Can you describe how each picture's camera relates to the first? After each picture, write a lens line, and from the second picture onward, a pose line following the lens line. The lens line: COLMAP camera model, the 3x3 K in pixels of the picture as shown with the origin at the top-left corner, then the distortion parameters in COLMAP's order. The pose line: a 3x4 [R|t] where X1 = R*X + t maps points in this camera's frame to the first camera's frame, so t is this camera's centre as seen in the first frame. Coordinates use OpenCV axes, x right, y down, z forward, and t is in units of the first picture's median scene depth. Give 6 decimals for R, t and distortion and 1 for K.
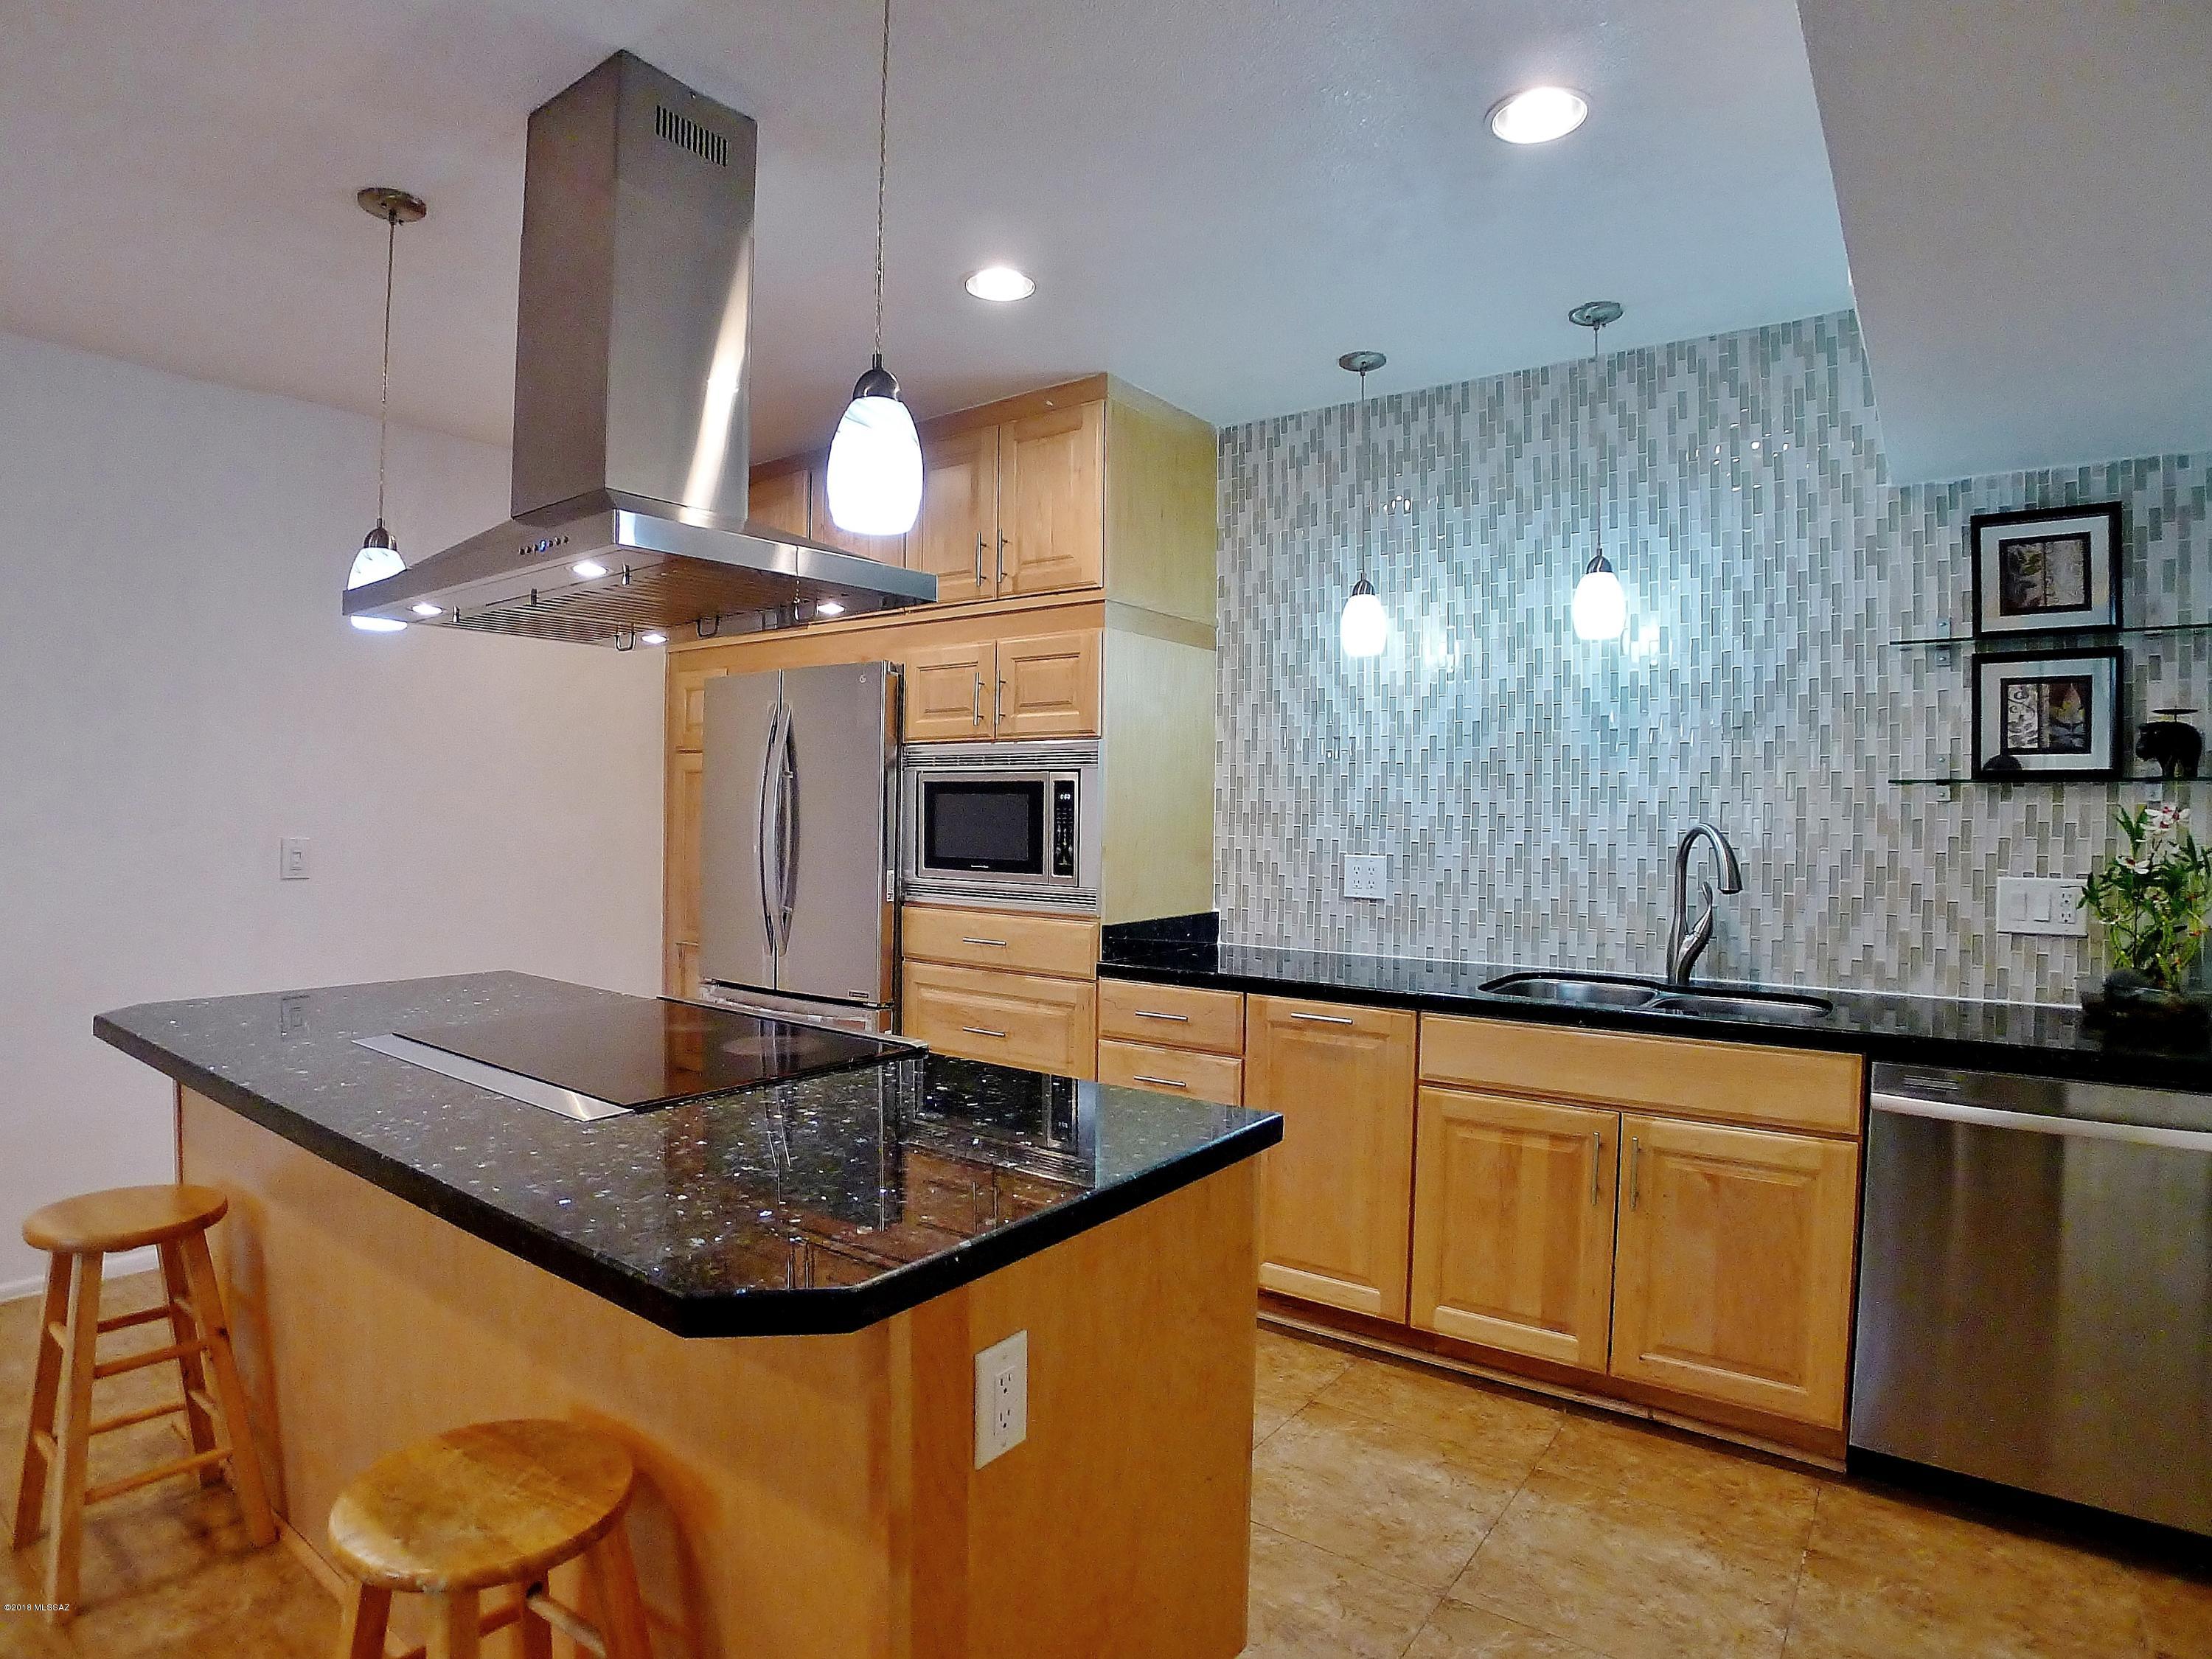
lens RADIAL K [[1208.6, 0, 1093.9], [0, 1208.6, 830.4], [0, 0, 1]] dist [-0.107937, 0.033352]
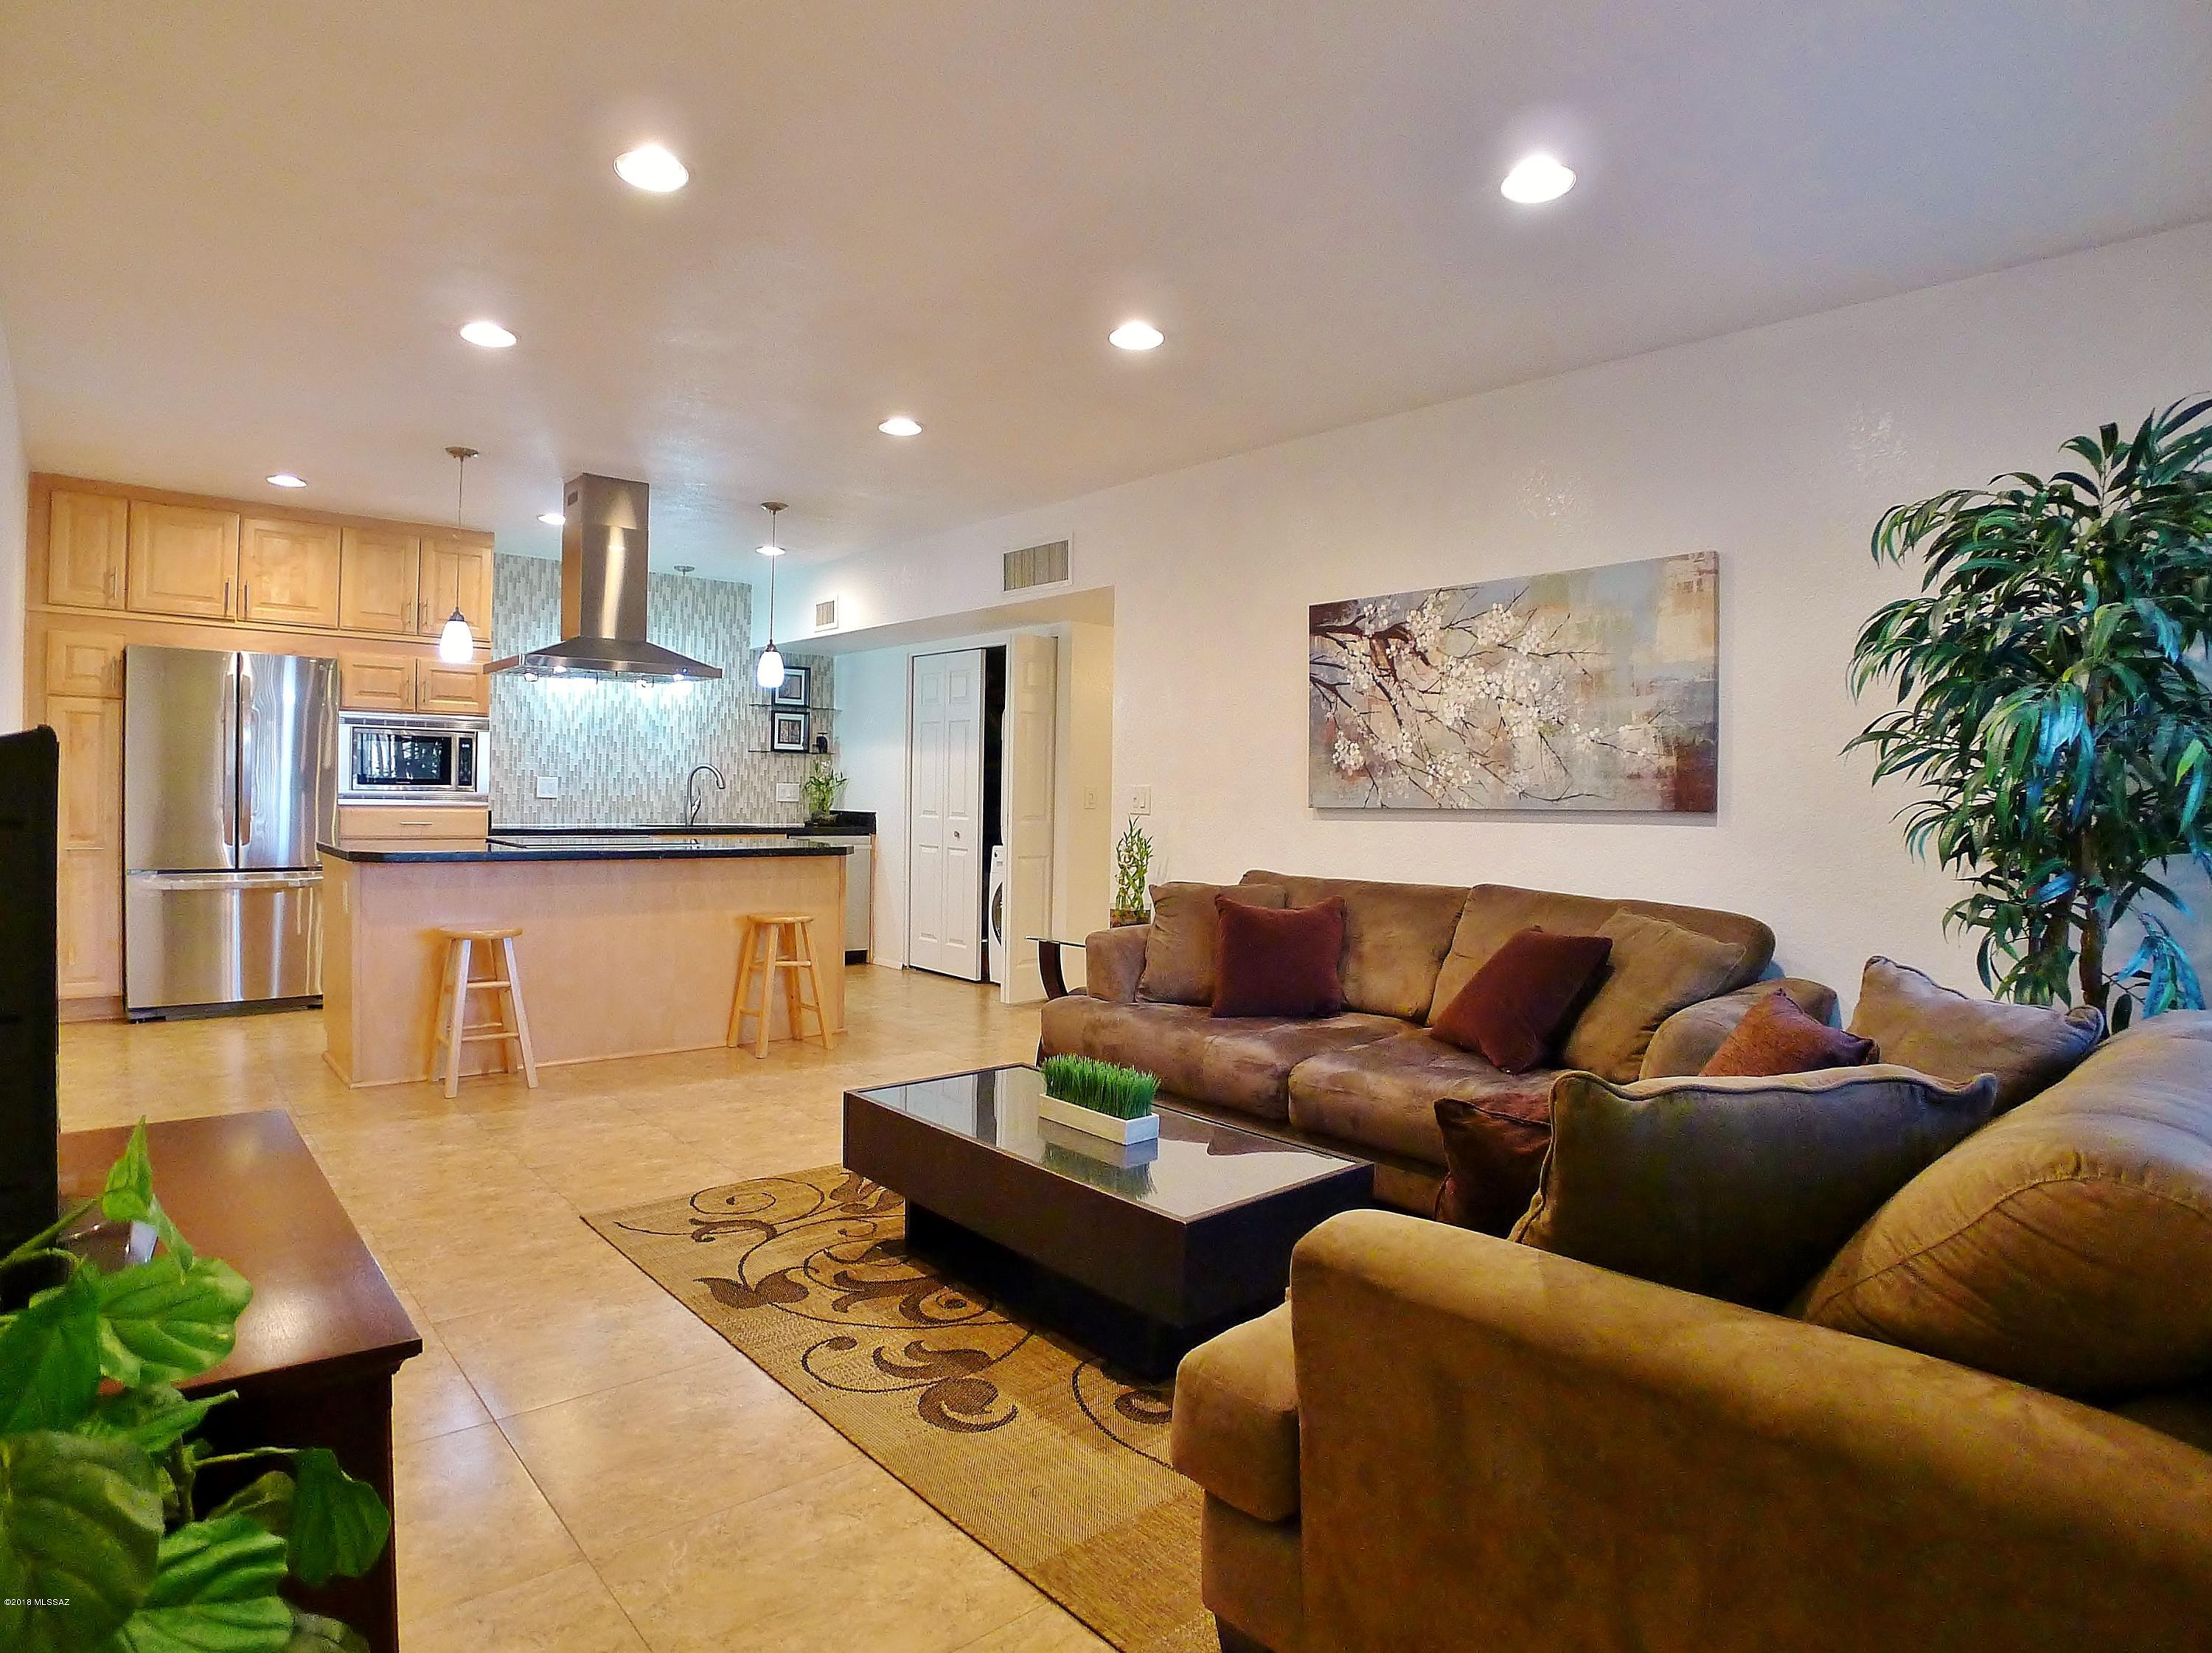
lens RADIAL K [[1208.5, 0, 1093.9], [0, 1208.5, 827.4], [0, 0, 1]] dist [-0.107937, 0.033352]
pose [[0.205973, -0.033563, 0.977982, -1.844511], [-0.006379, 0.999344, 0.035640, 0.032441], [-0.978537, -0.013580, 0.205624, -0.417297]]
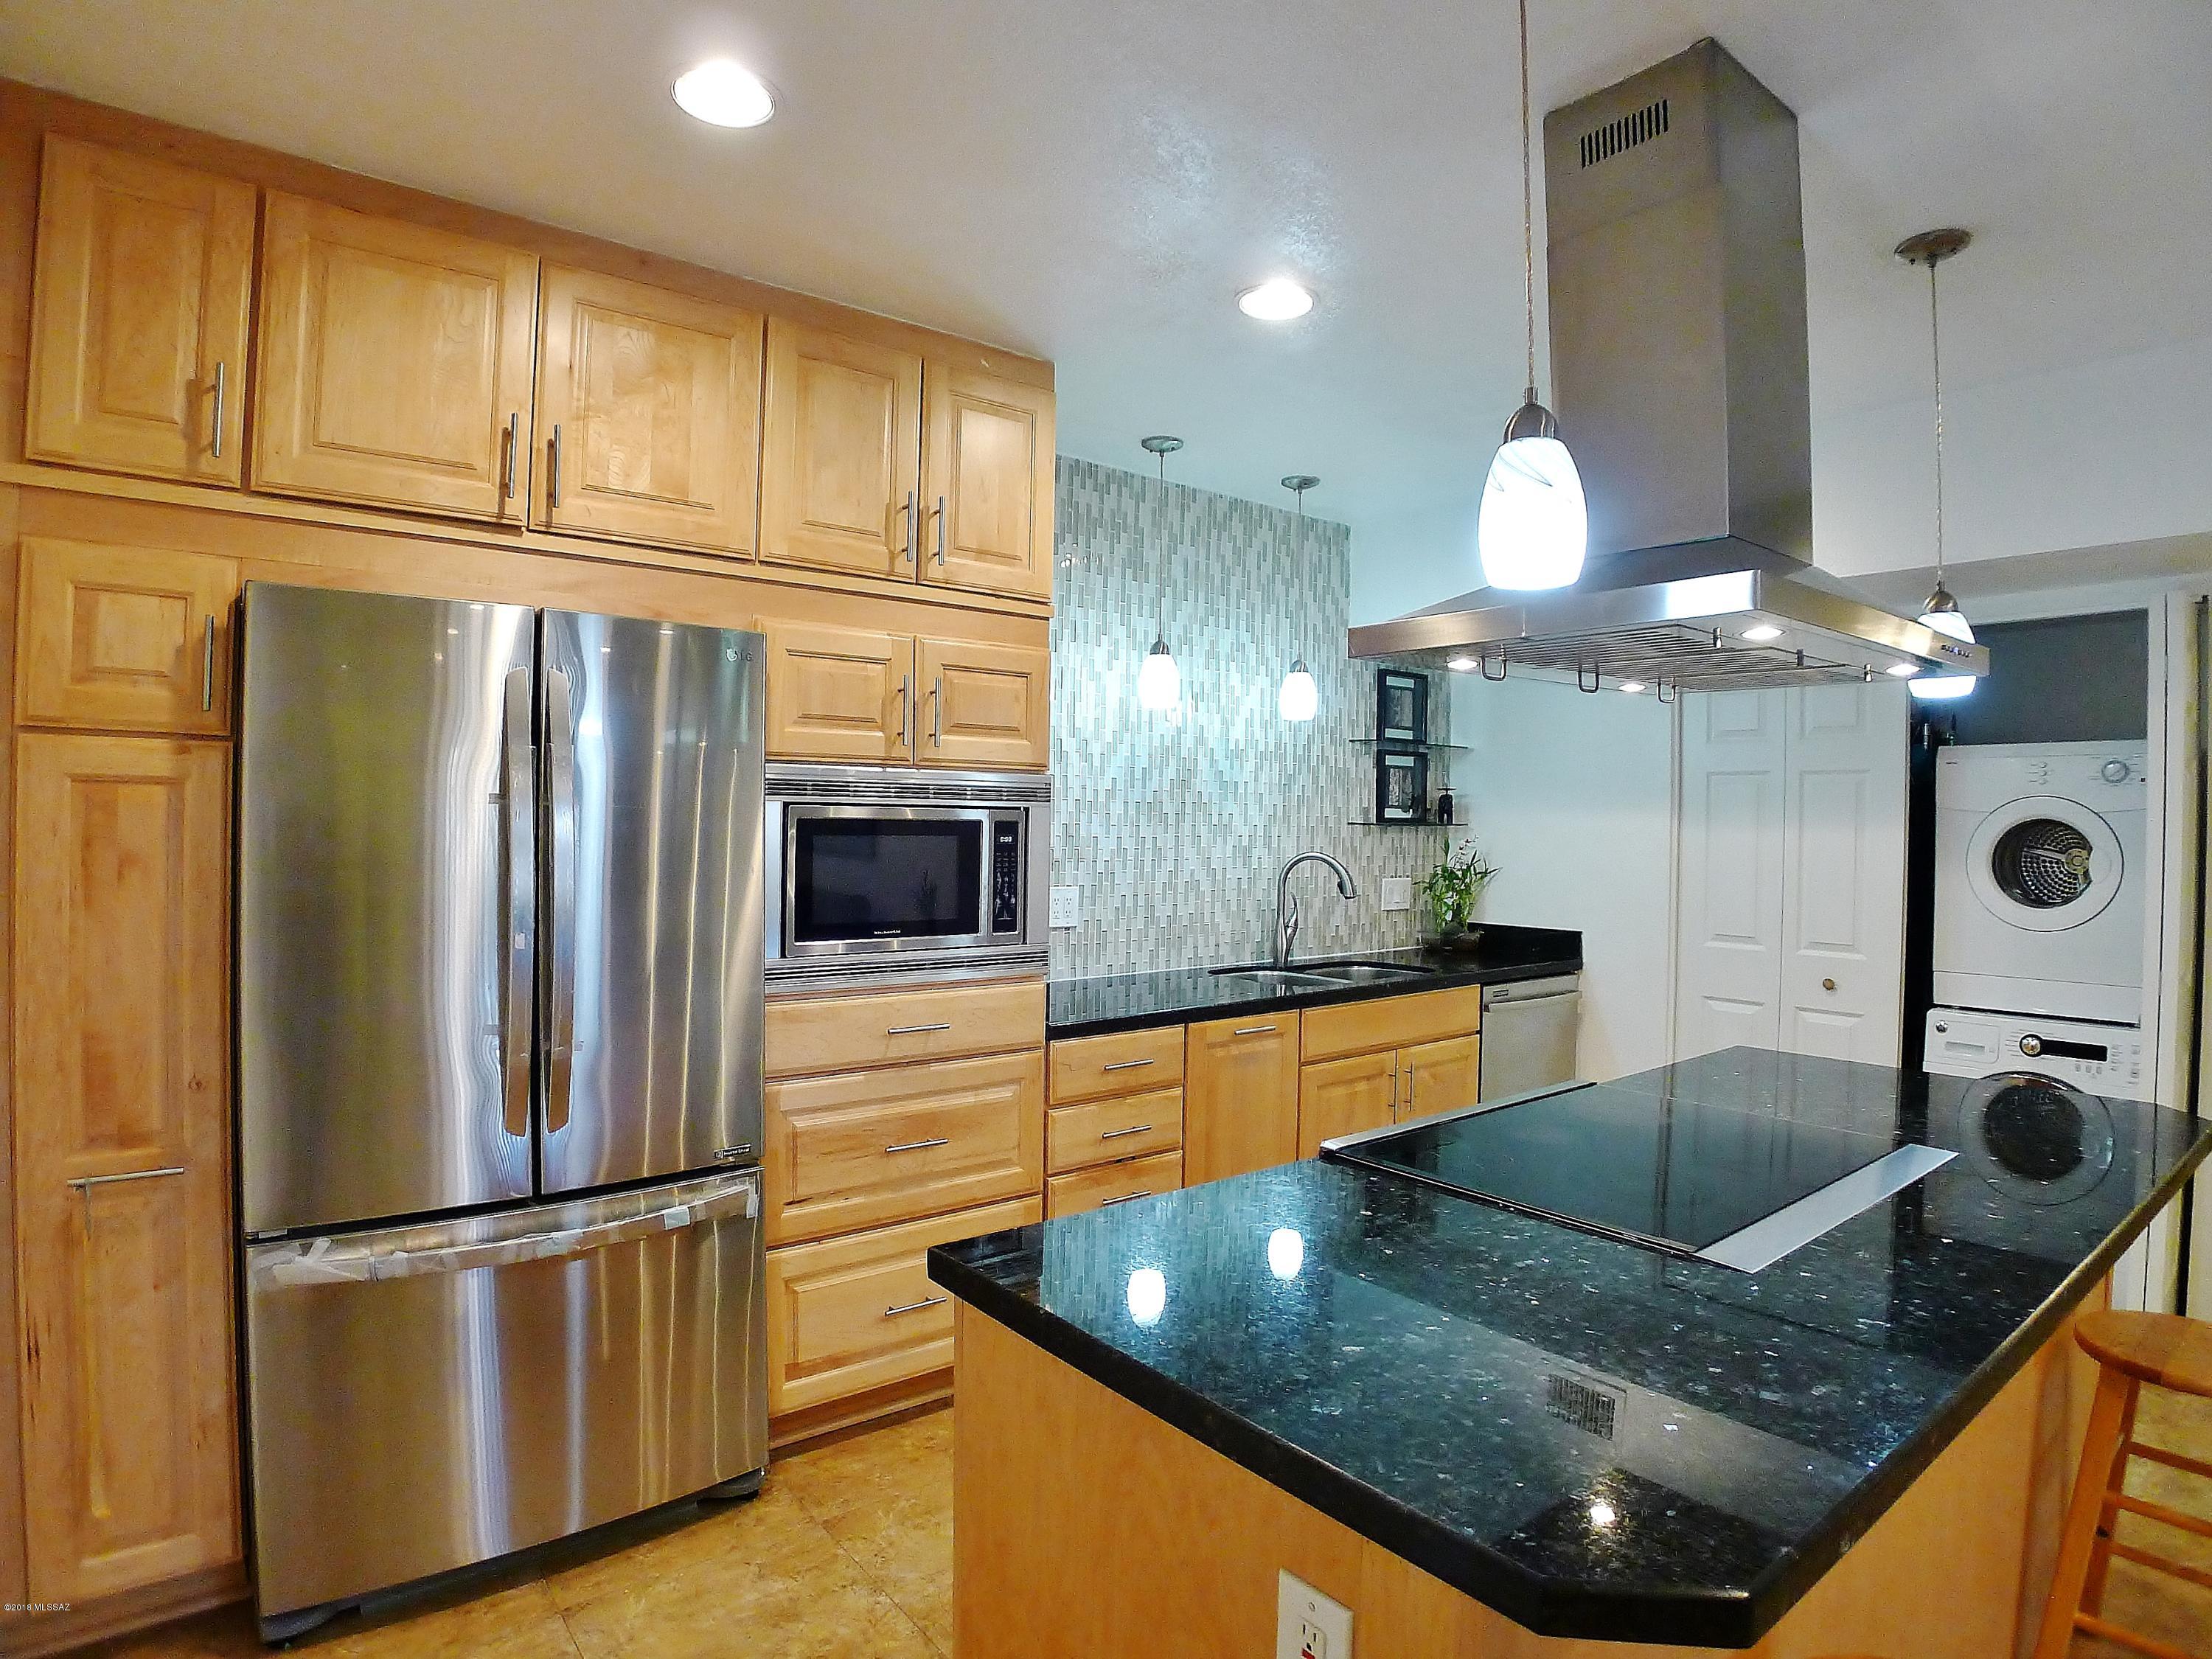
lens RADIAL K [[1208.6, 0, 1093.9], [0, 1208.6, 830.4], [0, 0, 1]] dist [-0.107937, 0.033352]
pose [[0.266966, -0.014931, 0.963590, -0.914337], [0.003153, 0.999888, 0.014620, -0.051291], [-0.963701, -0.000865, 0.266984, 0.791424]]
